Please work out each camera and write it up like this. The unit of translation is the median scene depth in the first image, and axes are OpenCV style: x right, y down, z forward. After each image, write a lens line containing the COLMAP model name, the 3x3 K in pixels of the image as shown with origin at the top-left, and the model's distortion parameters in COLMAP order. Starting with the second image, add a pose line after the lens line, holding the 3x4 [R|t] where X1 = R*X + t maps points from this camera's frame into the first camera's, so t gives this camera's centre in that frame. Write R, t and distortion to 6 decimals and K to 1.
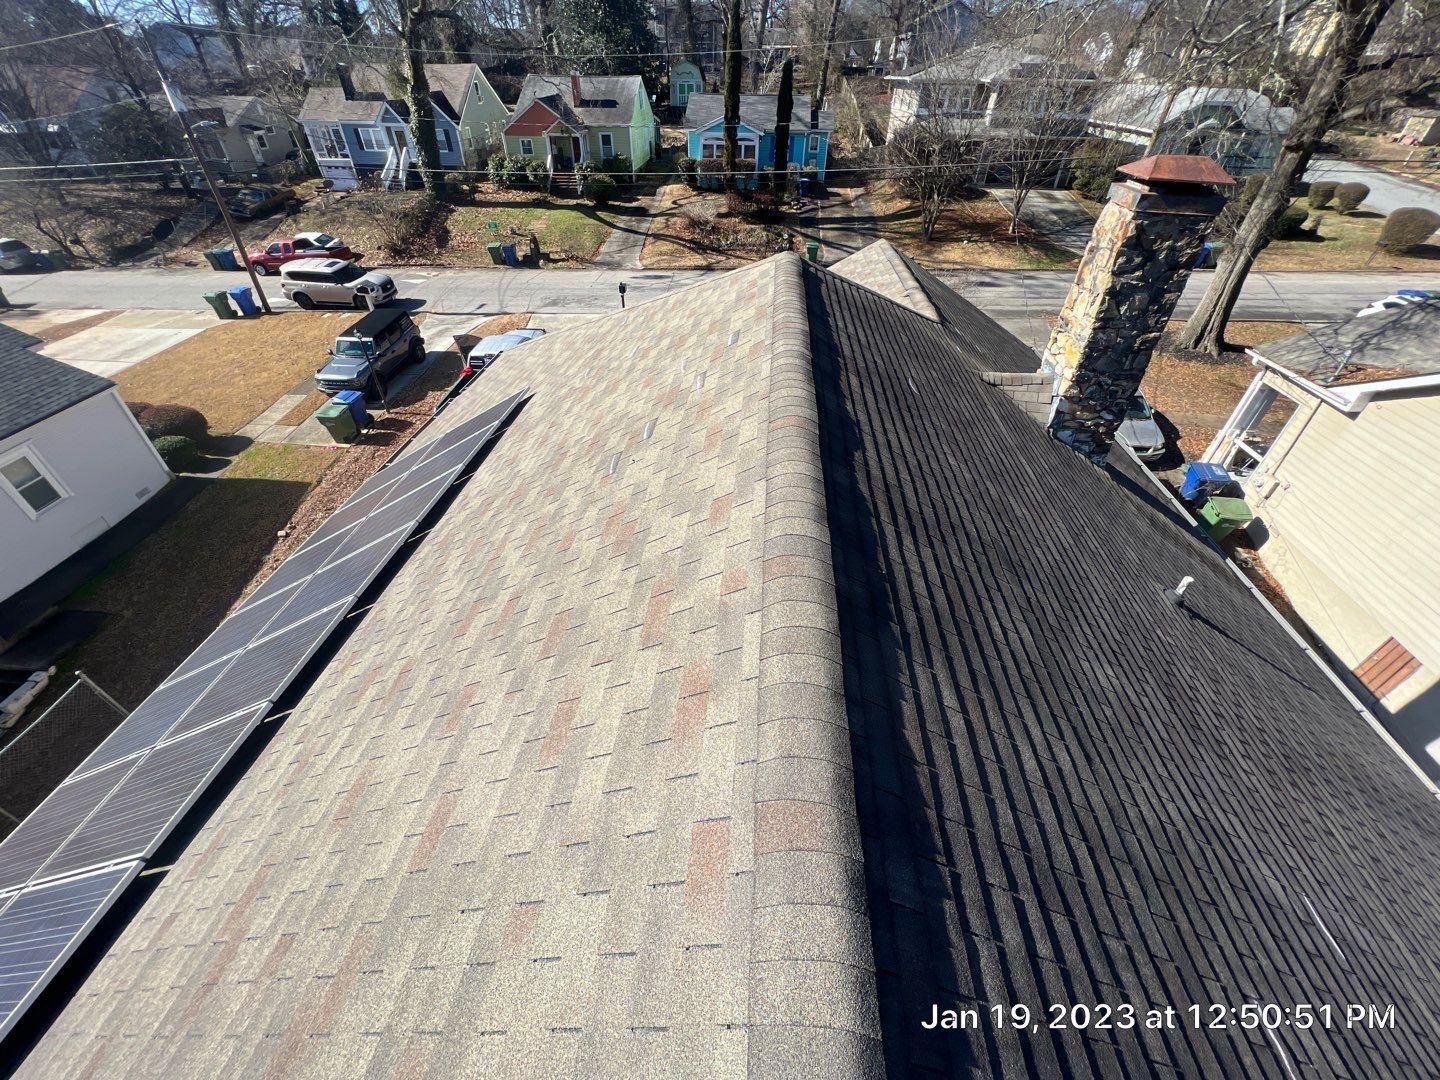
lens RADIAL K [[575.9, 0, 722.8], [0, 575.9, 536.5], [0, 0, 1]] dist [-0.002415, -0.000206]
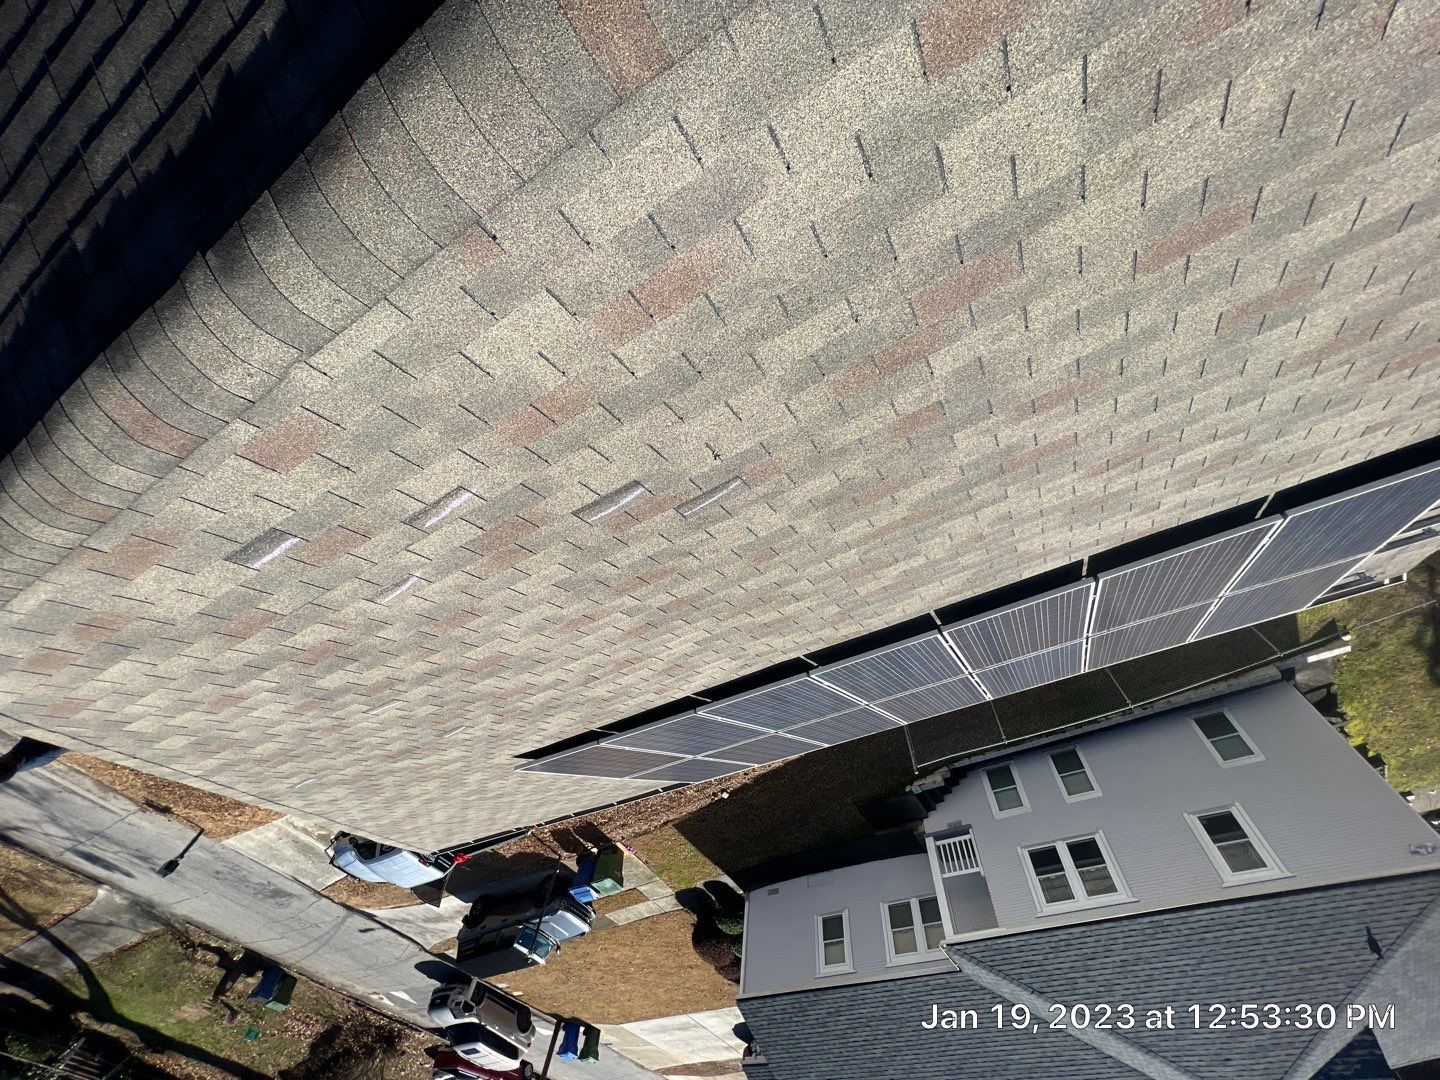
lens RADIAL K [[582.3, 0, 720.0], [0, 582.3, 540.0], [0, 0, 1]] dist [-0.005327, 0.000217]
pose [[-0.580014, -0.699902, -0.416797, 0.001832], [0.575534, -0.714184, 0.398375, -0.078734], [-0.576493, -0.008818, 0.817054, 0.114486]]
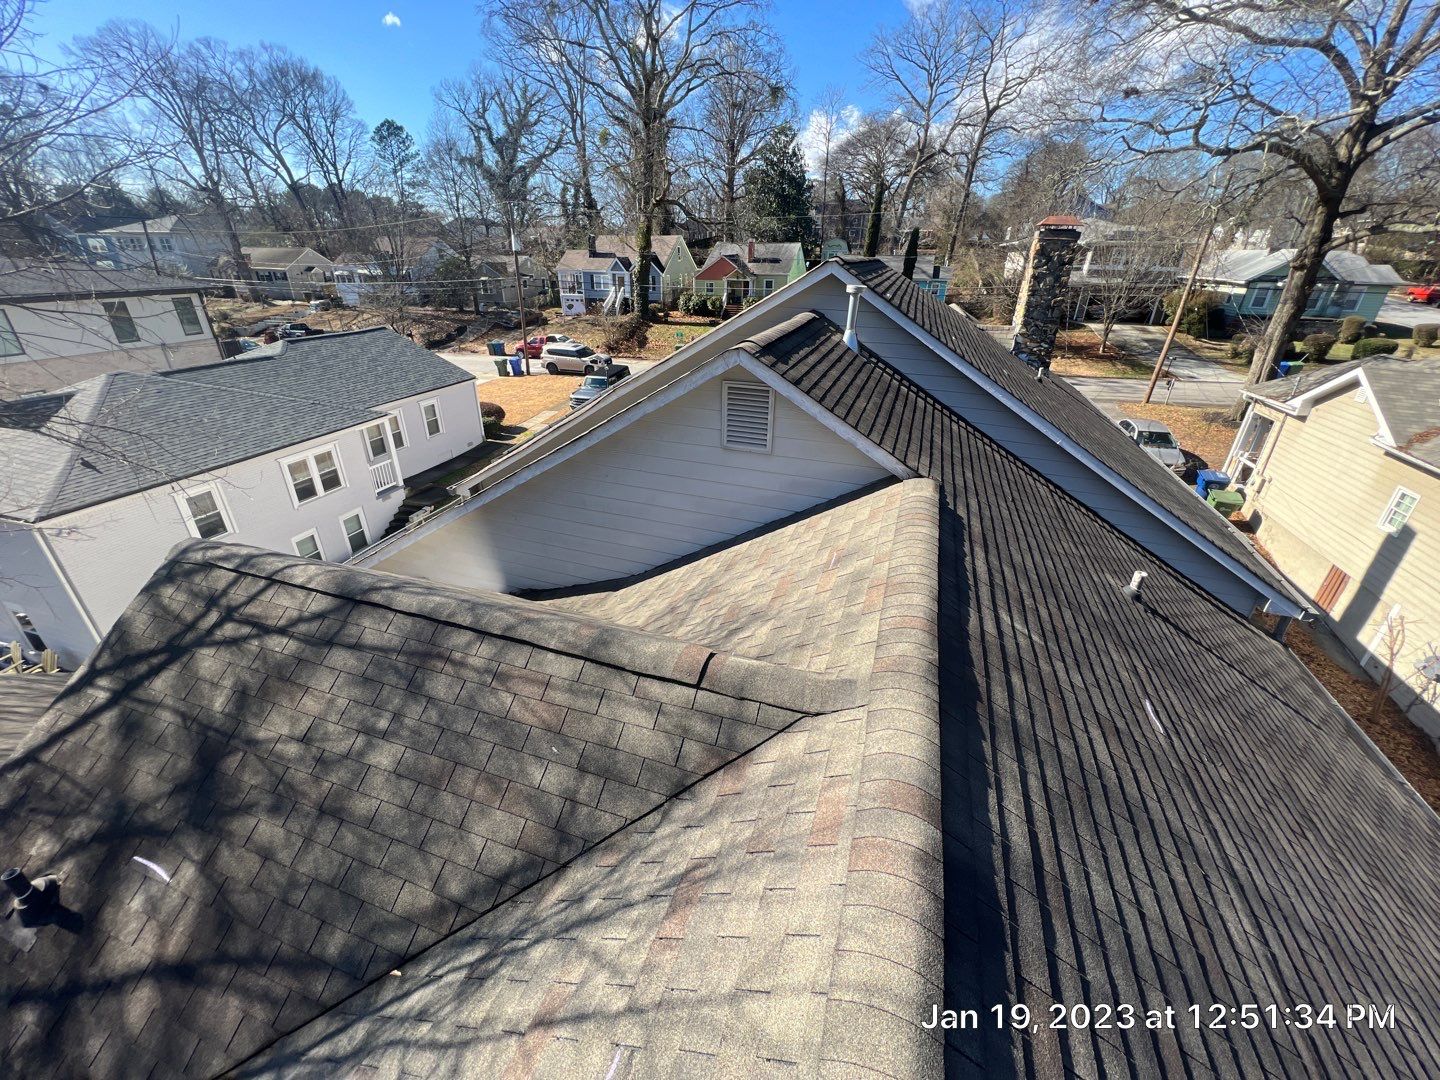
lens RADIAL K [[578.4, 0, 722.6], [0, 578.4, 536.5], [0, 0, 1]] dist [-0.005093, 0.000658]
pose [[0.975083, 0.099362, -0.198343, 0.026891], [-0.141632, 0.966982, -0.211865, 0.342504], [0.170743, 0.234677, 0.956961, -0.306126]]
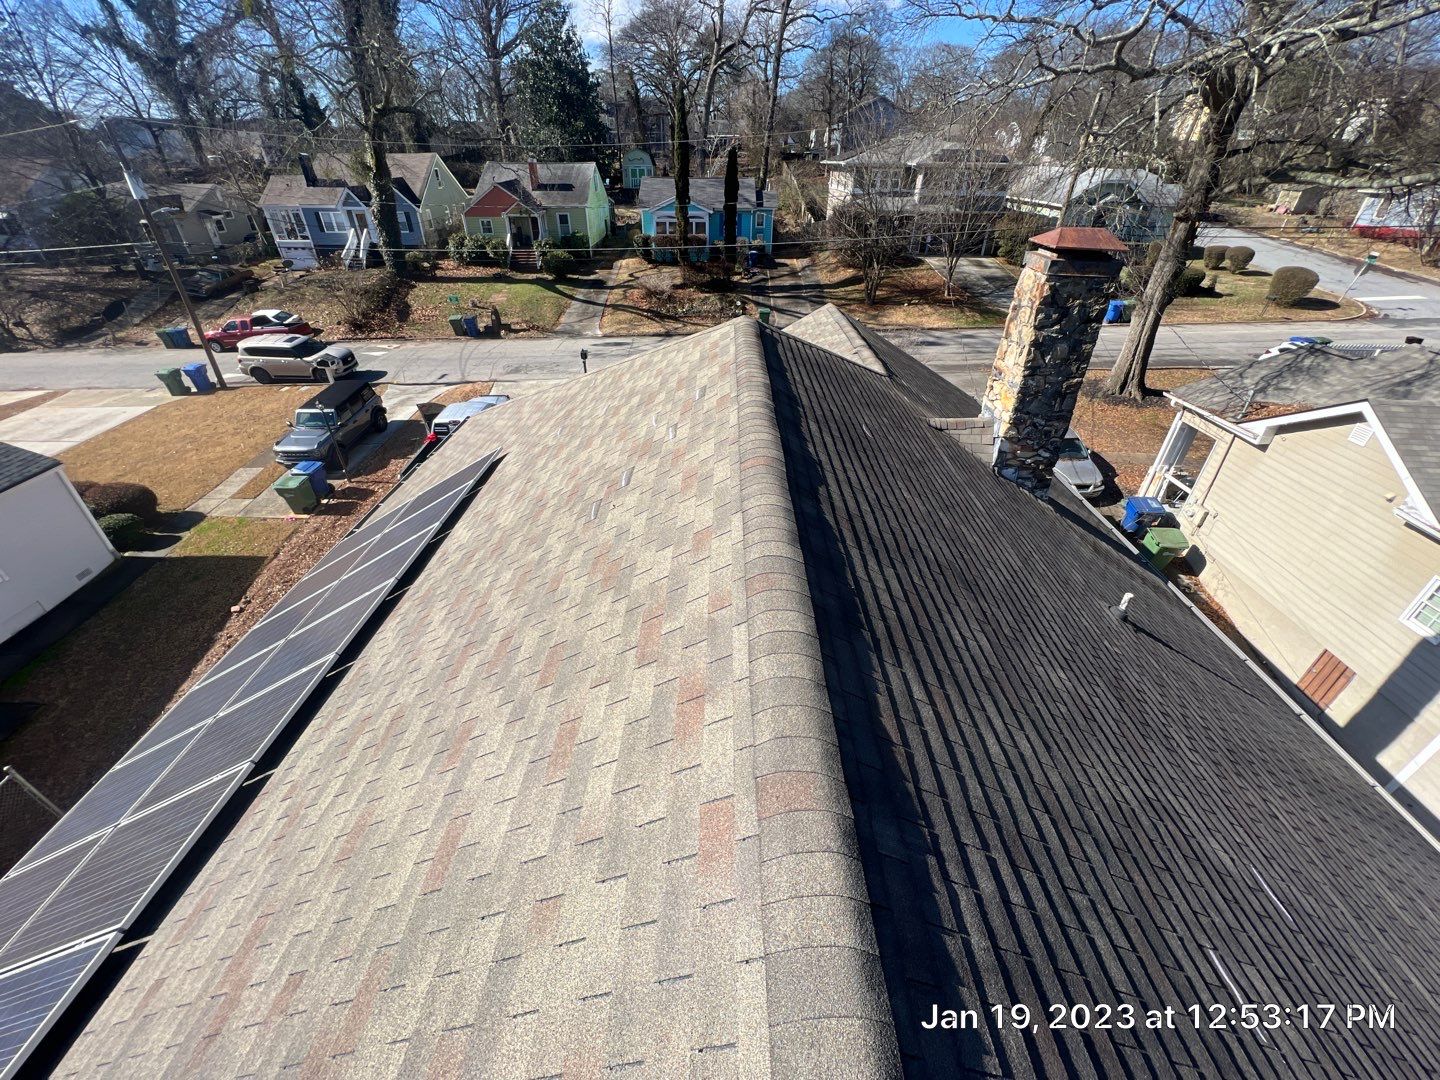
lens RADIAL K [[578.4, 0, 722.6], [0, 578.4, 536.5], [0, 0, 1]] dist [-0.005093, 0.000658]
pose [[0.997193, -0.045300, 0.059617, -0.004136], [0.050952, 0.993982, -0.096968, 0.007482], [-0.054865, 0.099734, 0.993500, -0.013284]]
